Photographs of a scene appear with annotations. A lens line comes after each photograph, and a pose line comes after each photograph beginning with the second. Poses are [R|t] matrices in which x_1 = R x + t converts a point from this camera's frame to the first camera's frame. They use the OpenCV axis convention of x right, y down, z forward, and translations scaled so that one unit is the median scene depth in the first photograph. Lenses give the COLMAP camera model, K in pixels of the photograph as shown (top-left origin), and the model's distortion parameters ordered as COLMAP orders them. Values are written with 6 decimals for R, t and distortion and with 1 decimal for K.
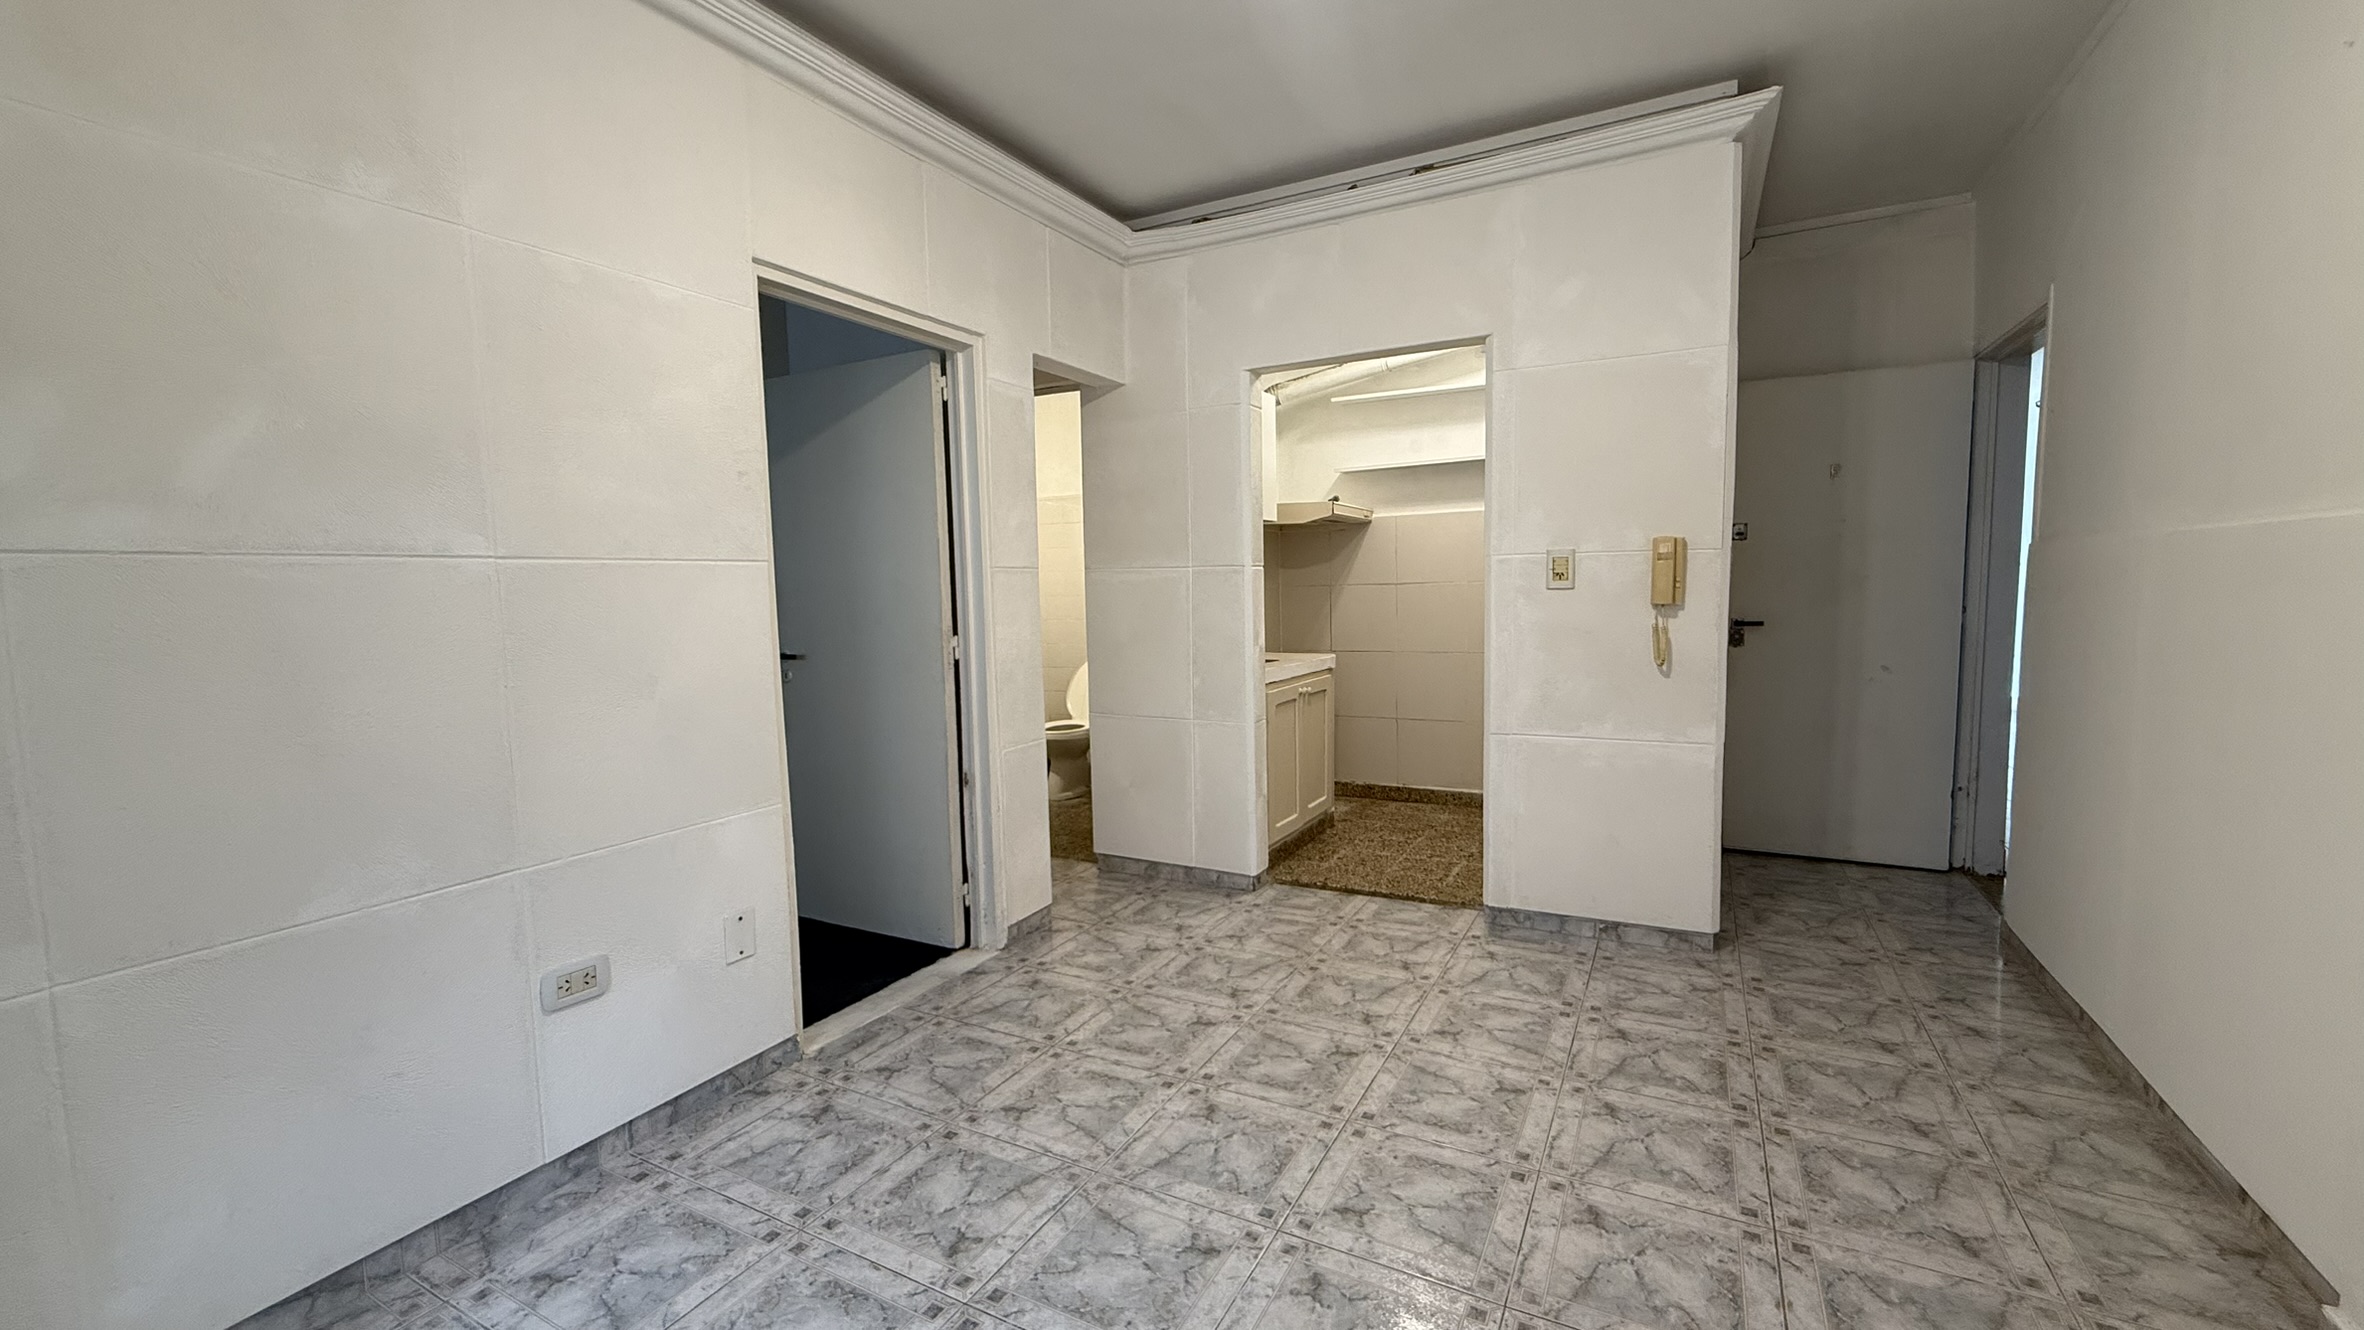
lens RADIAL K [[942.2, 0, 1179.3], [0, 942.2, 664.3], [0, 0, 1]] dist [-0.001209, 0.000717]
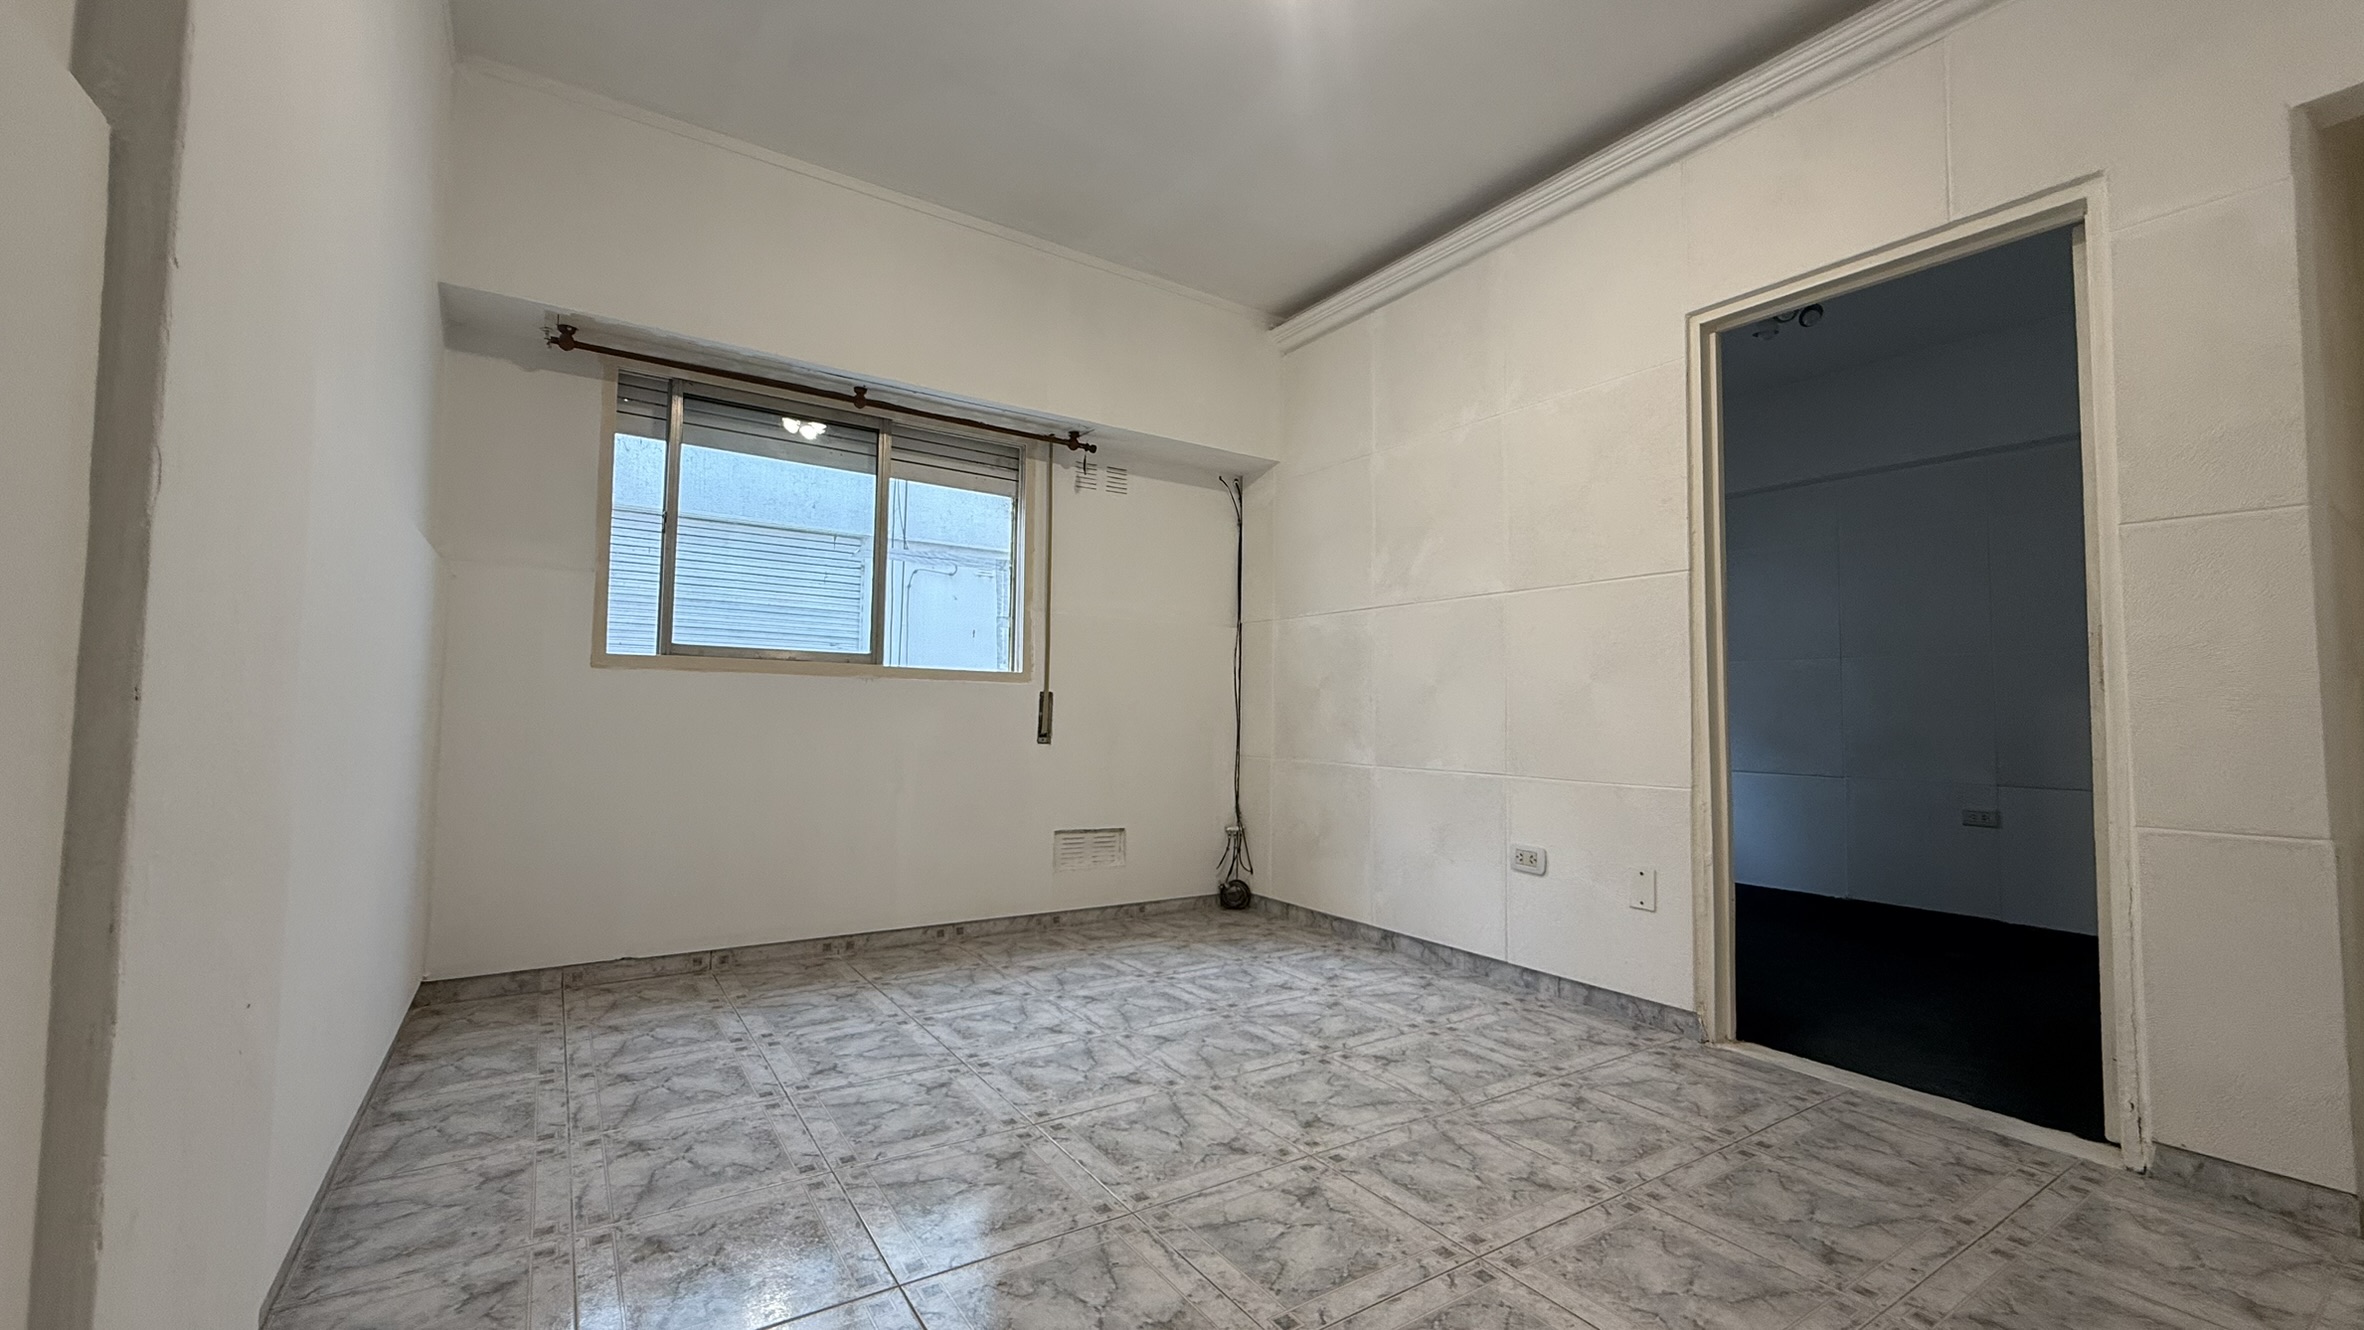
lens RADIAL K [[942.2, 0, 1179.3], [0, 942.2, 664.3], [0, 0, 1]] dist [-0.001209, 0.000717]
pose [[-0.471403, -0.032053, -0.881335, 0.926392], [-0.078870, 0.996867, 0.005930, 0.047834], [0.878384, 0.072306, -0.472454, 1.097560]]
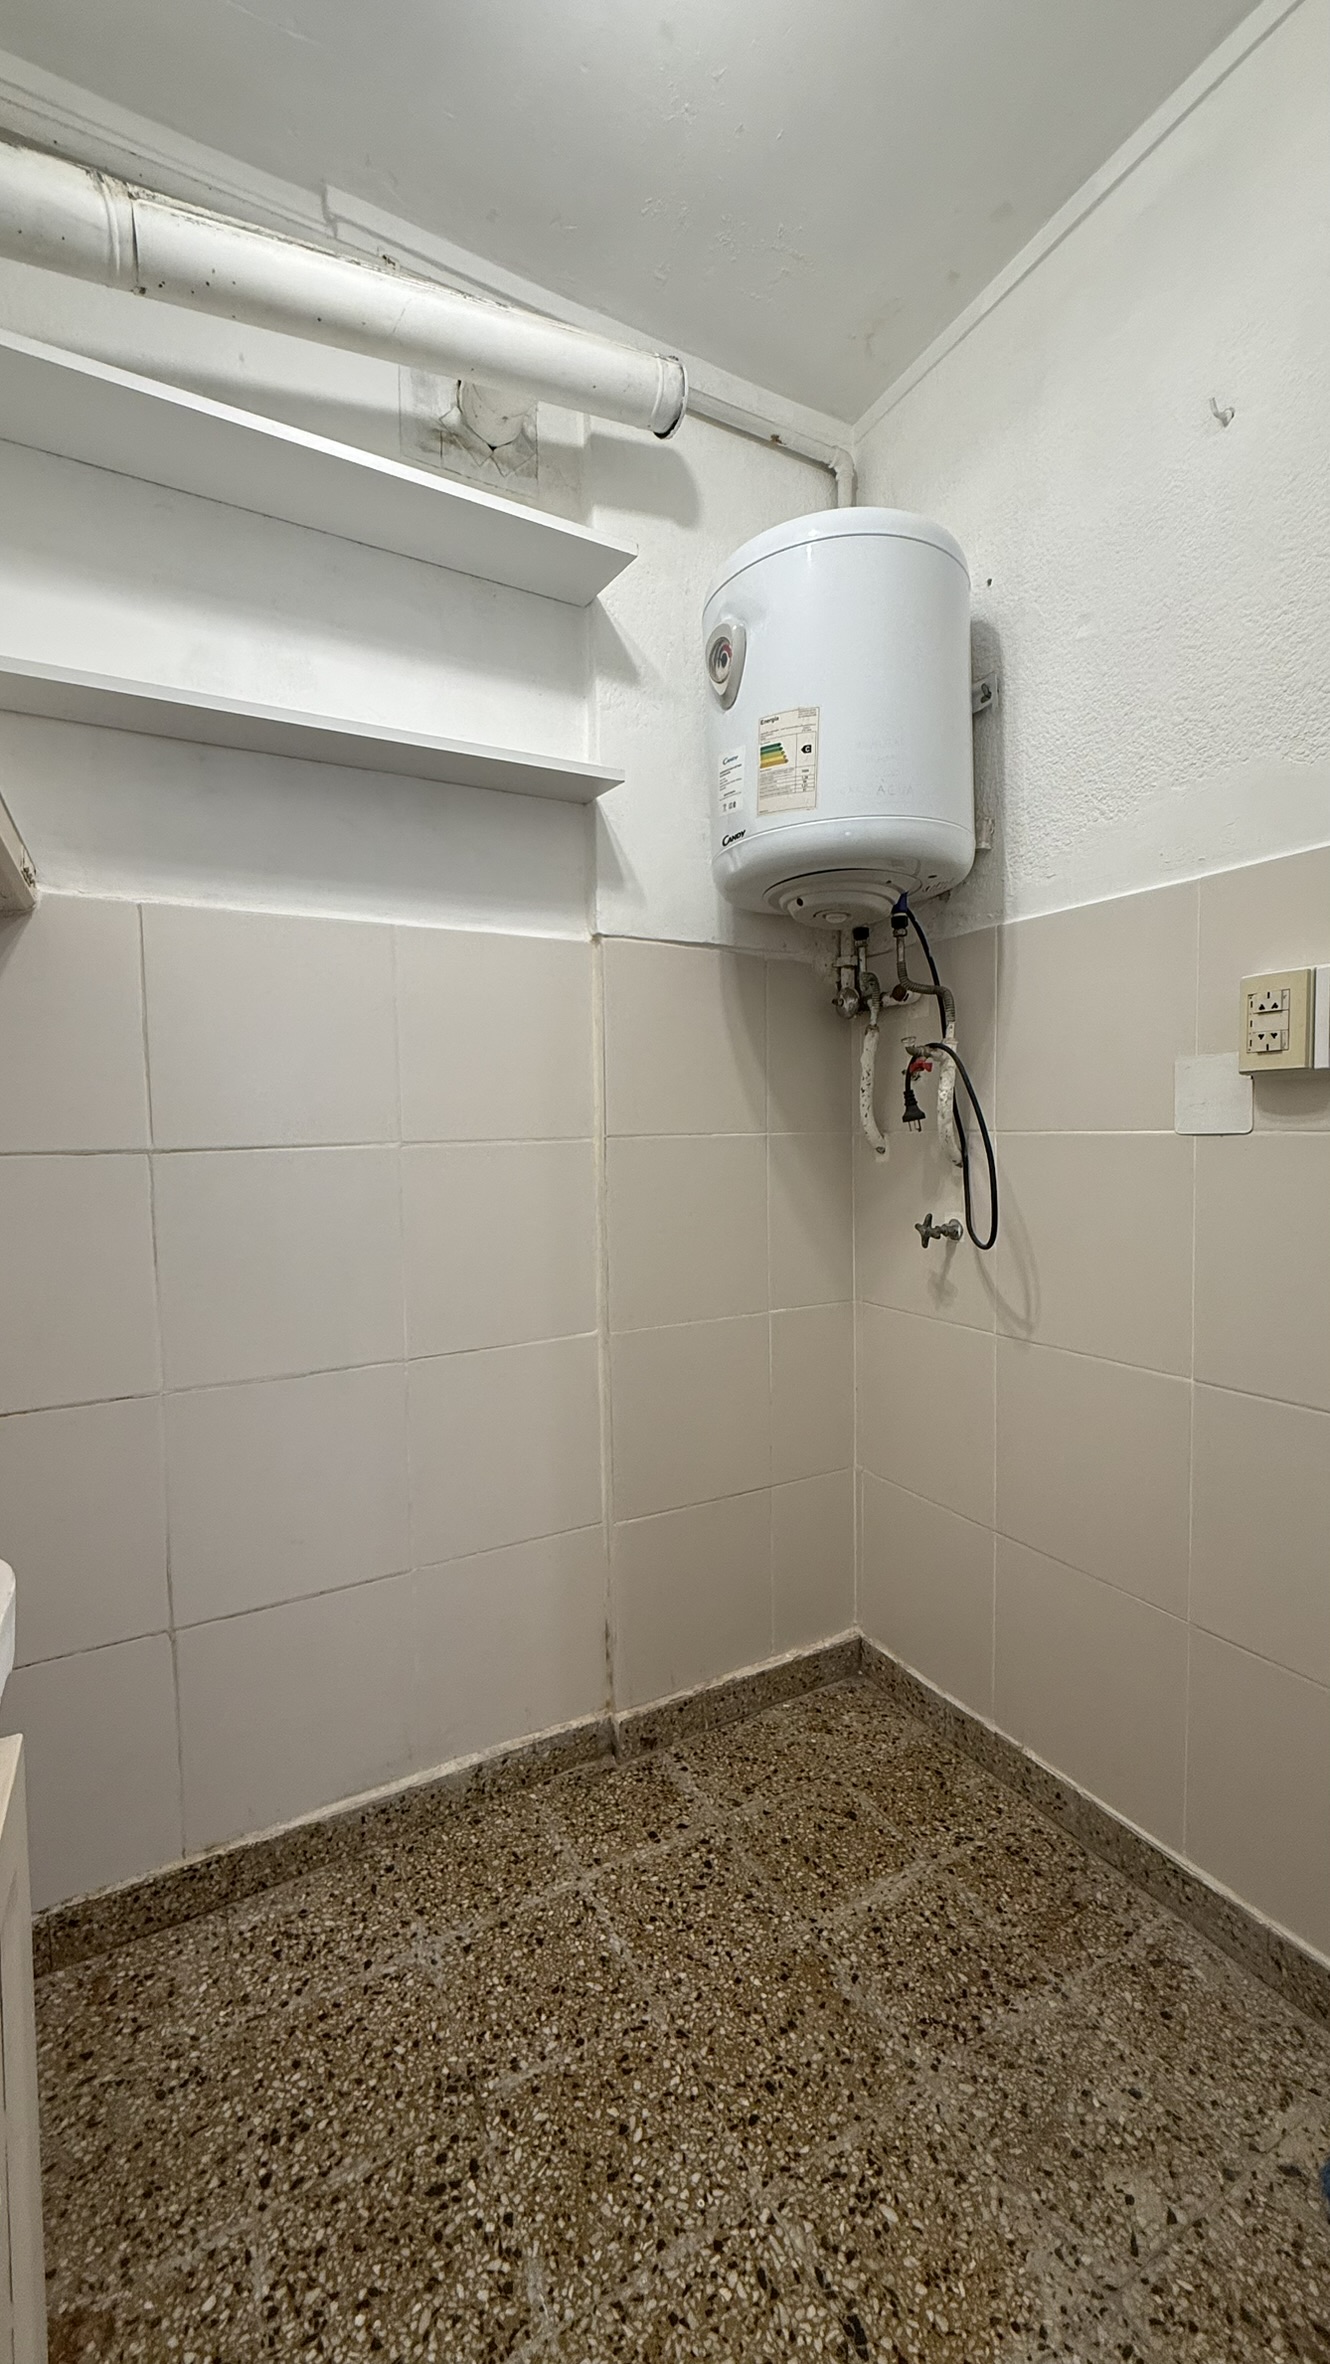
lens RADIAL K [[942.2, 0, 665.8], [0, 942.2, 1176.7], [0, 0, 1]] dist [-0.001209, 0.000717]
pose [[0.542269, -0.029534, 0.839686, 0.188245], [0.075510, 0.997051, -0.013696, -0.149373], [-0.836805, 0.070832, 0.542900, 1.707209]]
